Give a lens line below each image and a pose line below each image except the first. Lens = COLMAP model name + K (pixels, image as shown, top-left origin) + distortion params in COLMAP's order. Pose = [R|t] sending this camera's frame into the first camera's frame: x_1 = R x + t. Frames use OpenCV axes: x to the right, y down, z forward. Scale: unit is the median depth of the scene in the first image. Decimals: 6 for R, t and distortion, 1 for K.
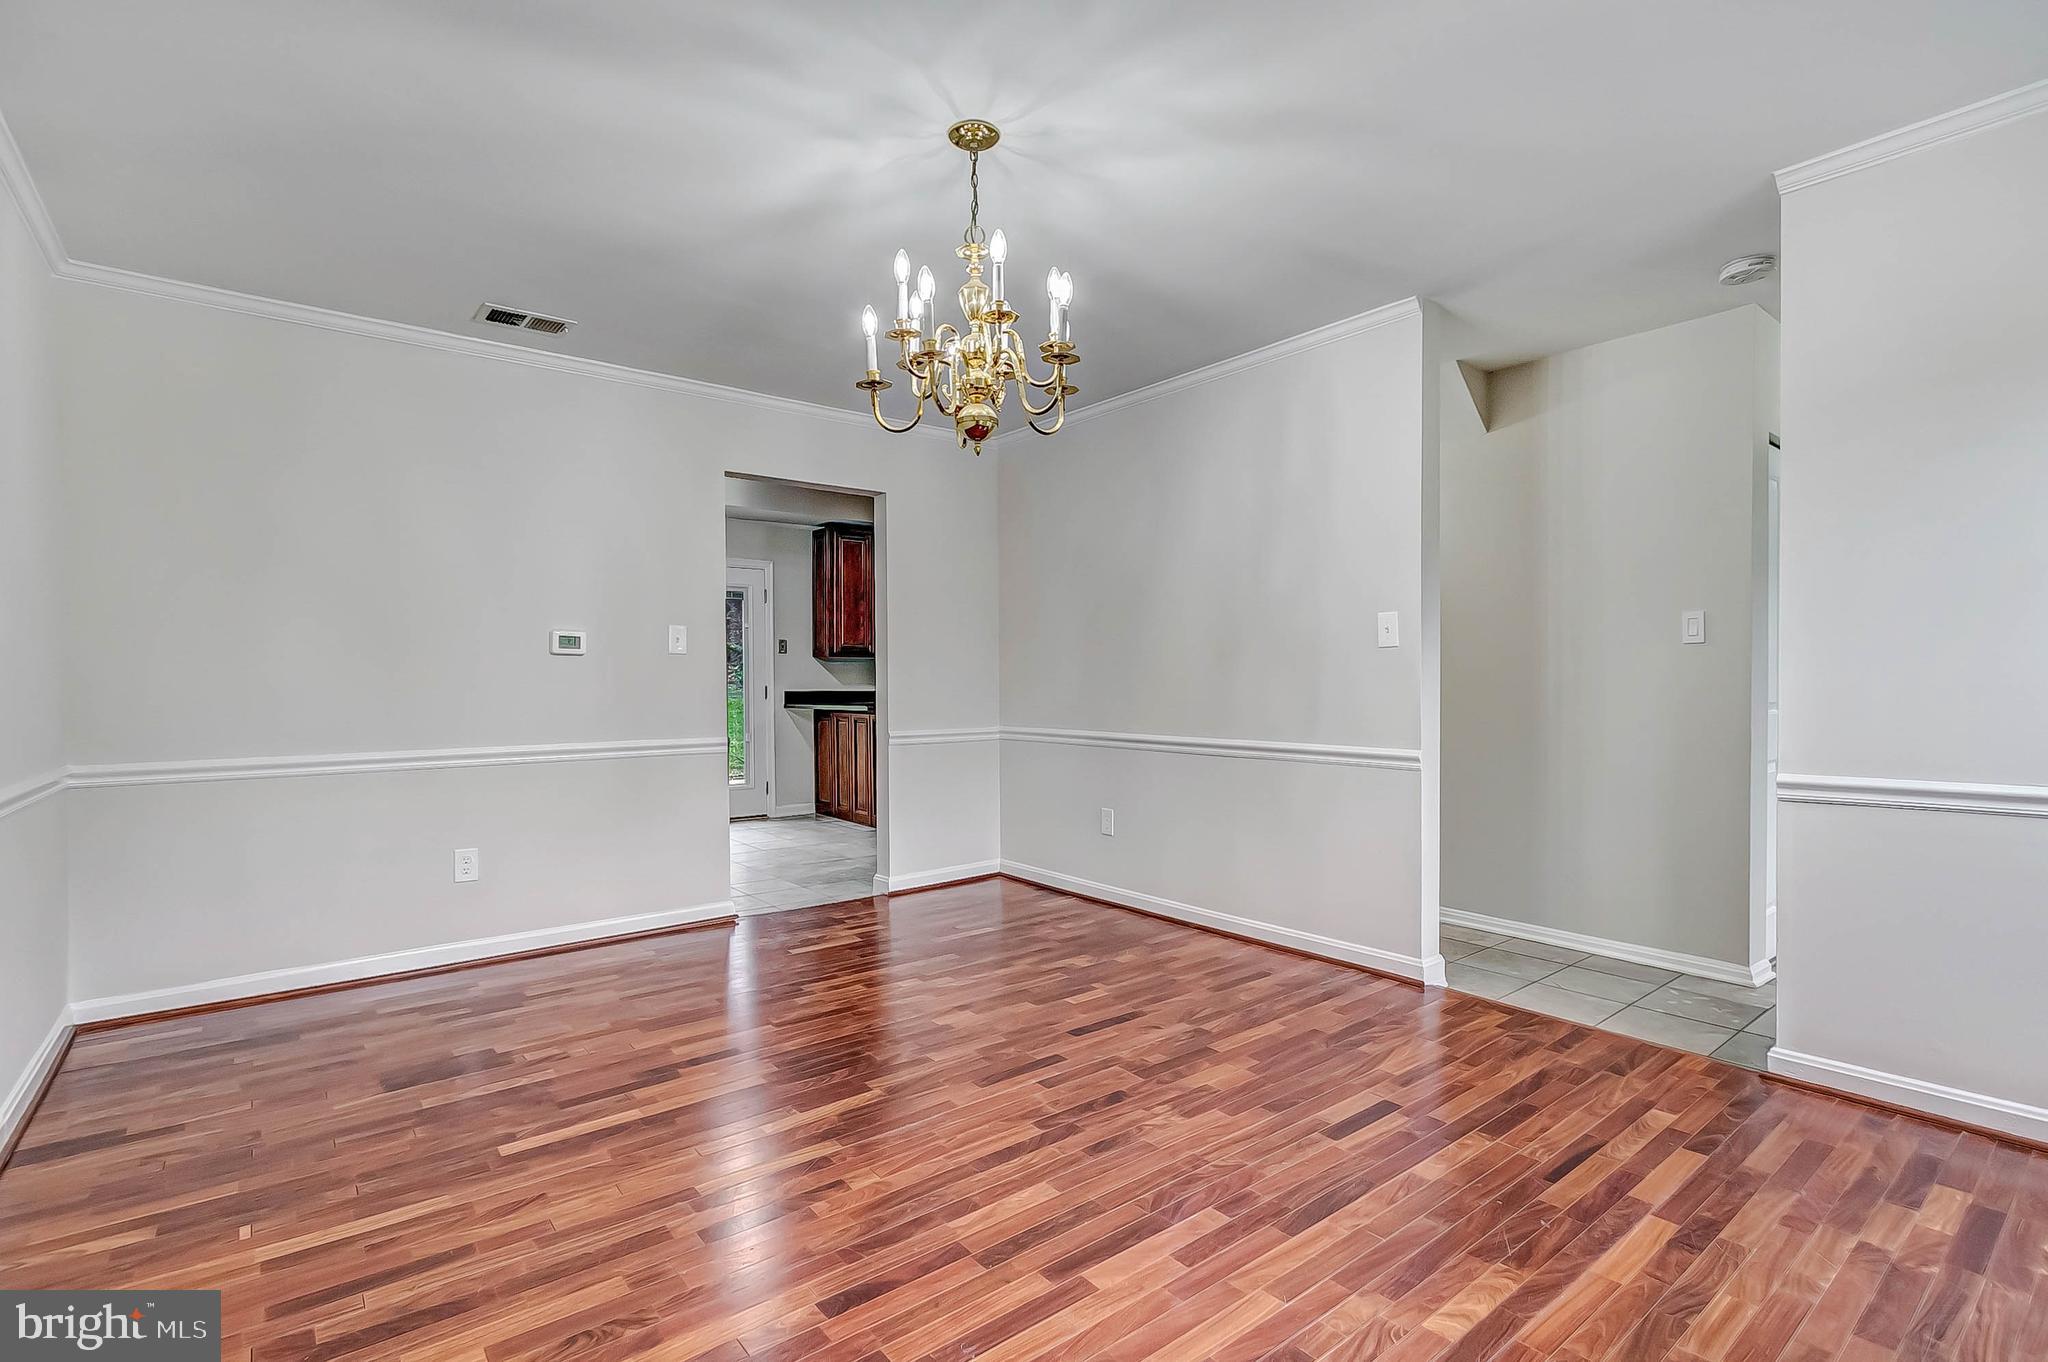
lens RADIAL K [[950.0, 0, 1023.1], [0, 950.0, 682.4], [0, 0, 1]] dist [0.000576, -0.001245]
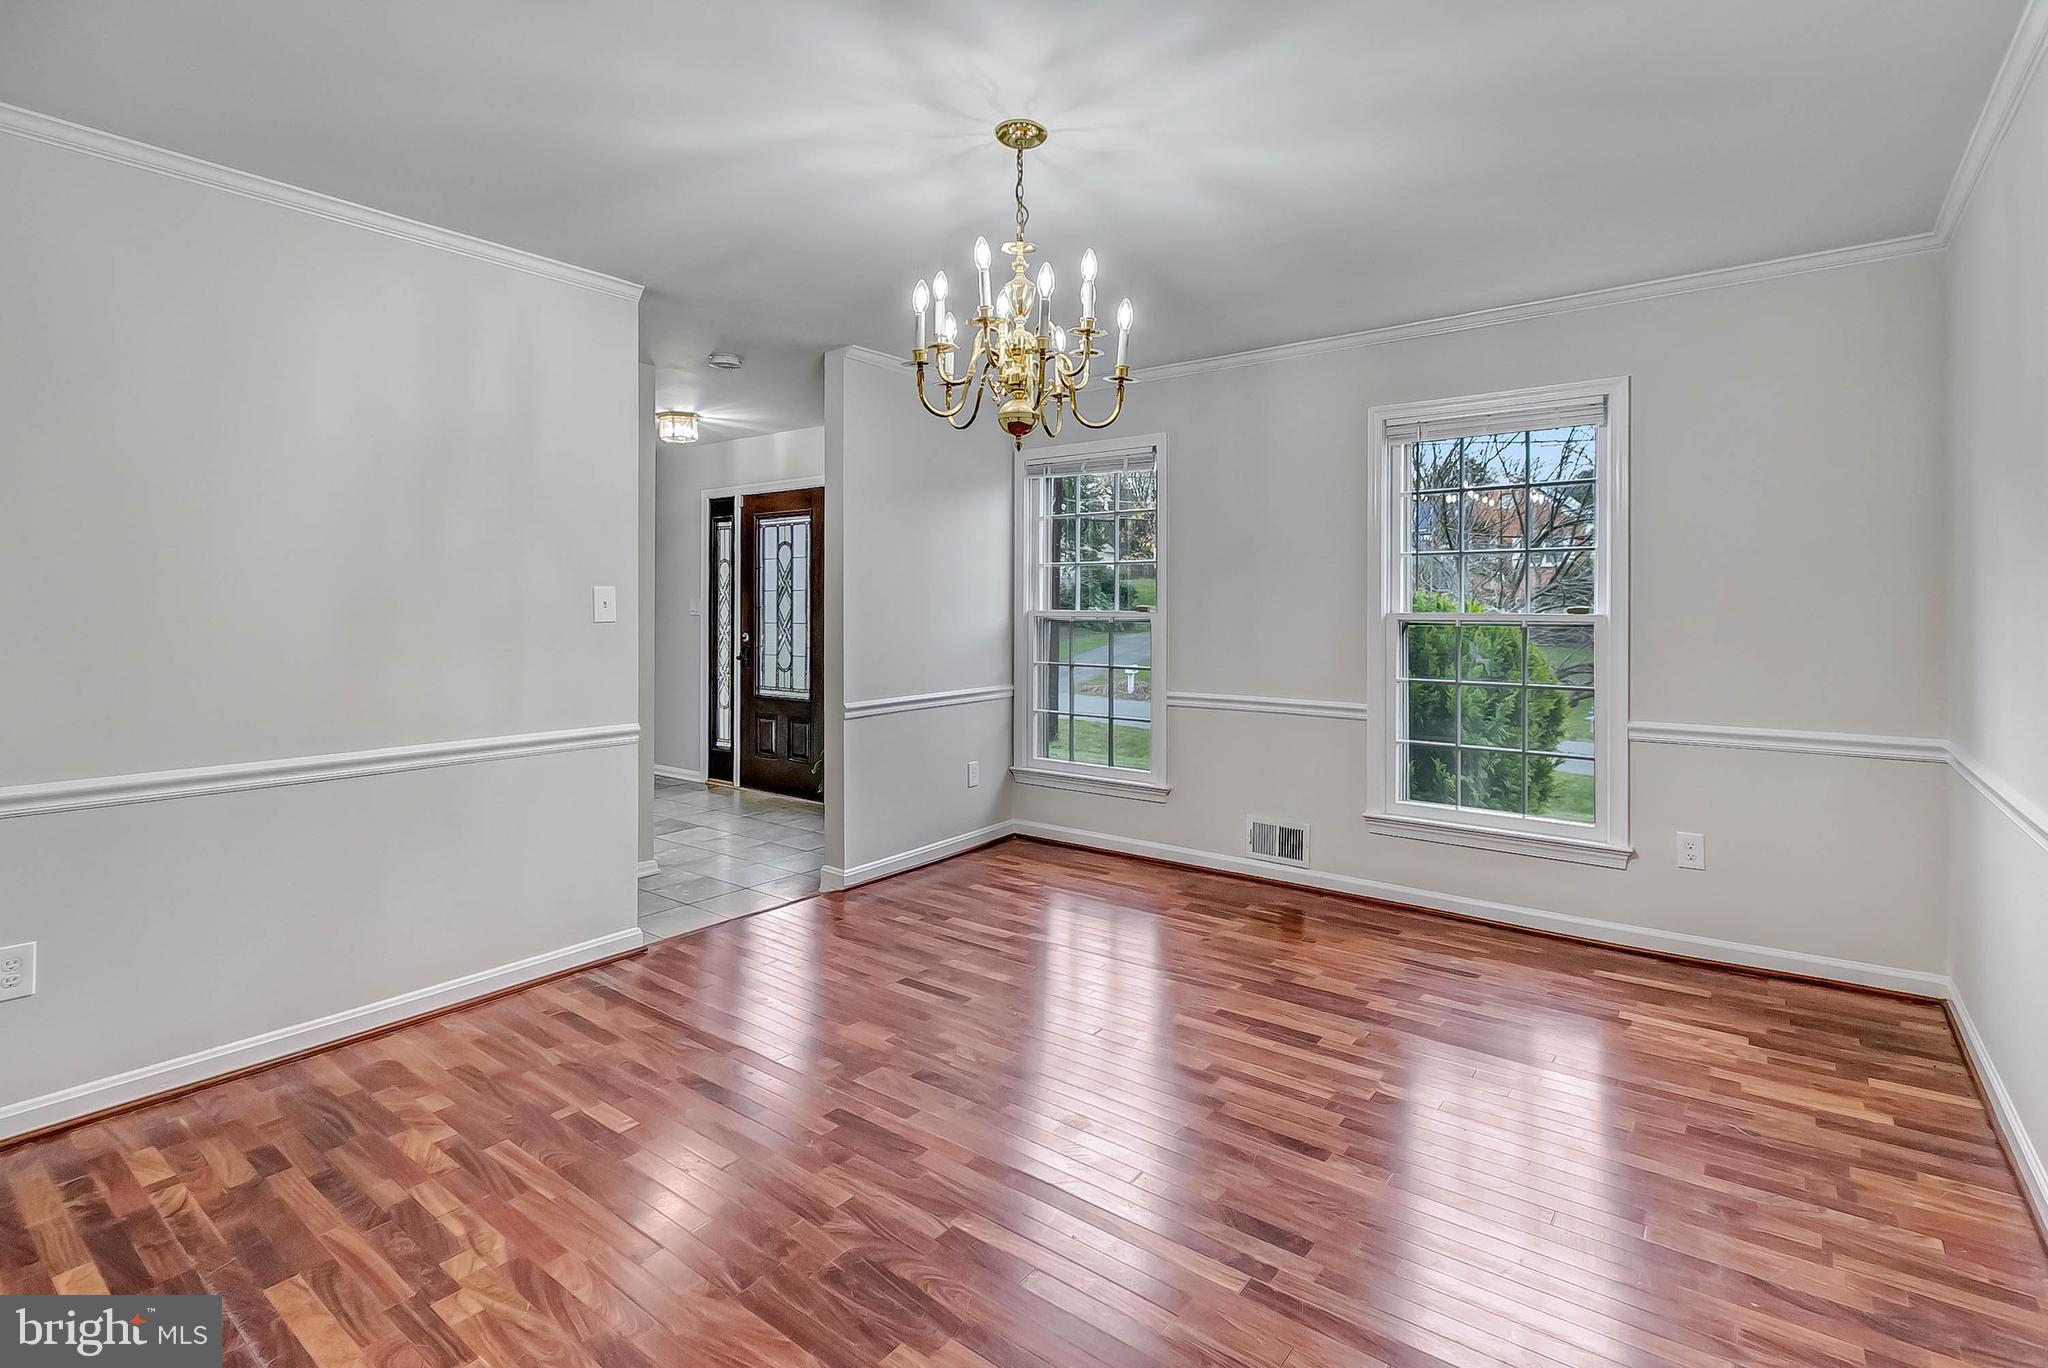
lens RADIAL K [[950.0, 0, 1025.0], [0, 950.0, 620.9], [0, 0, 1]] dist [0.000576, -0.001245]
pose [[-0.244993, 0.002009, 0.969523, -0.654252], [0.004352, 0.999990, -0.000972, -0.034580], [-0.969515, 0.003981, -0.244999, 0.820542]]
